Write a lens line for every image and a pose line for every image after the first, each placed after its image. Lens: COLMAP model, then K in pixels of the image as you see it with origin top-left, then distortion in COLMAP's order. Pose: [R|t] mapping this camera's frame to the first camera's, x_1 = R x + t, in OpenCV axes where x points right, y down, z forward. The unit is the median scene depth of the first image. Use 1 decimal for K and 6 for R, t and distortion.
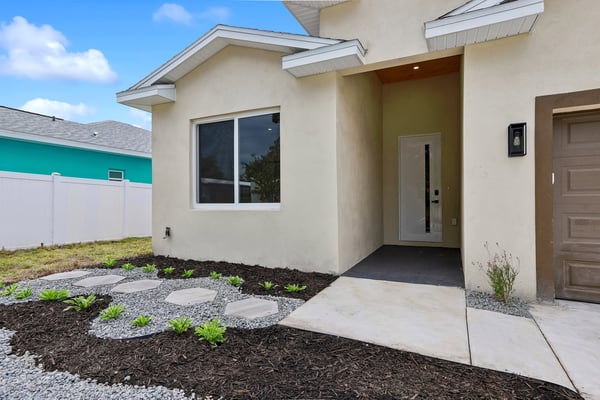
lens RADIAL K [[308.5, 0, 295.0], [0, 308.5, 201.6], [0, 0, 1]] dist [0.004931, 0.006147]
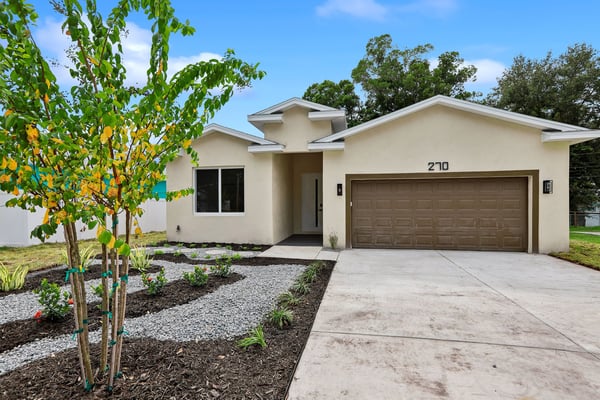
lens RADIAL K [[308.5, 0, 286.2], [0, 308.5, 204.9], [0, 0, 1]] dist [0.004931, 0.006147]
pose [[0.970498, -0.000238, 0.241107, -0.253319], [-0.001470, 0.999975, 0.006904, -0.055640], [-0.241103, -0.007055, 0.970474, -0.989565]]
